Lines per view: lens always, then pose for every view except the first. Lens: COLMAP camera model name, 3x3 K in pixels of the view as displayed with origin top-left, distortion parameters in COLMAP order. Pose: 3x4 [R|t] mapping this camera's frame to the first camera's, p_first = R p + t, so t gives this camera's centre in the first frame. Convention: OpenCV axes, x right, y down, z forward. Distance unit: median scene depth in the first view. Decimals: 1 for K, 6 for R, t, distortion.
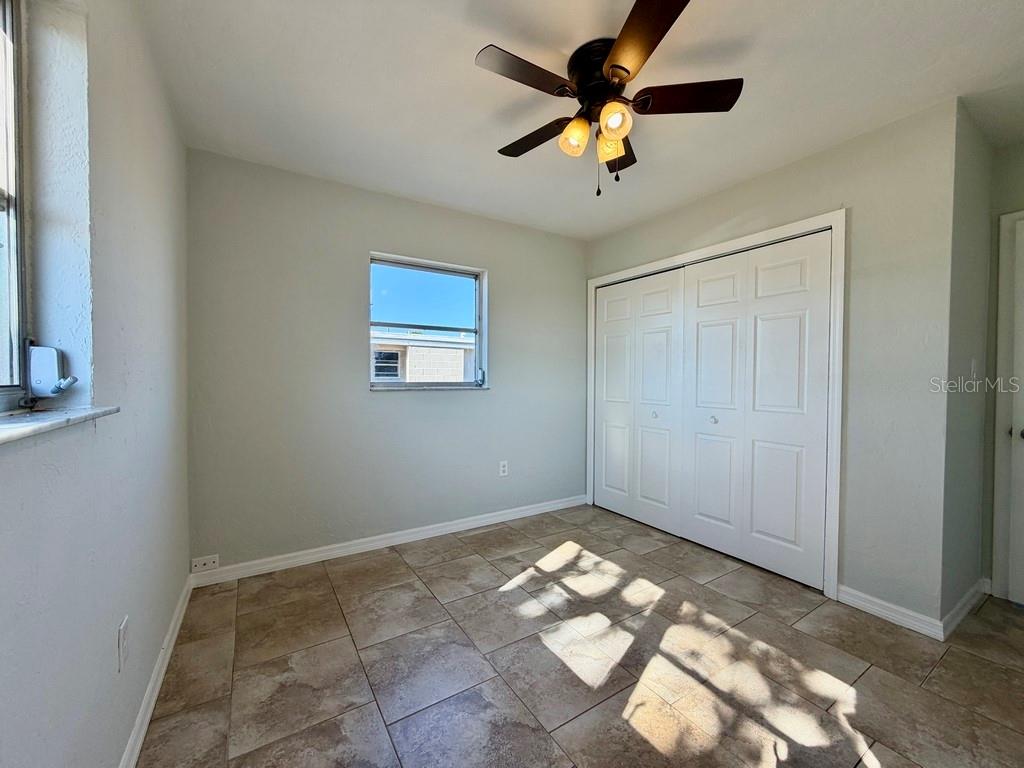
lens RADIAL K [[408.4, 0, 509.5], [0, 408.4, 383.0], [0, 0, 1]] dist [-0.000601, -0.000210]
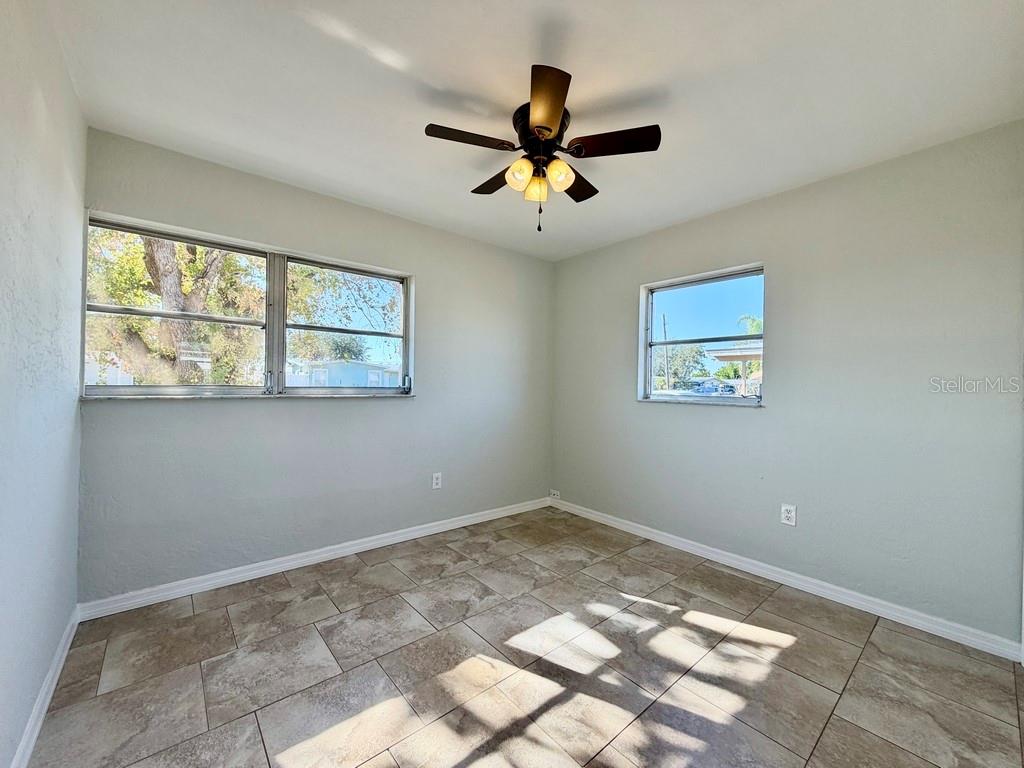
lens RADIAL K [[408.4, 0, 509.5], [0, 408.4, 383.0], [0, 0, 1]] dist [-0.000601, -0.000210]
pose [[0.138449, -0.003092, -0.990365, 0.946039], [-0.032298, 0.999449, -0.007636, -0.014866], [0.989843, 0.033043, 0.138273, 0.540864]]
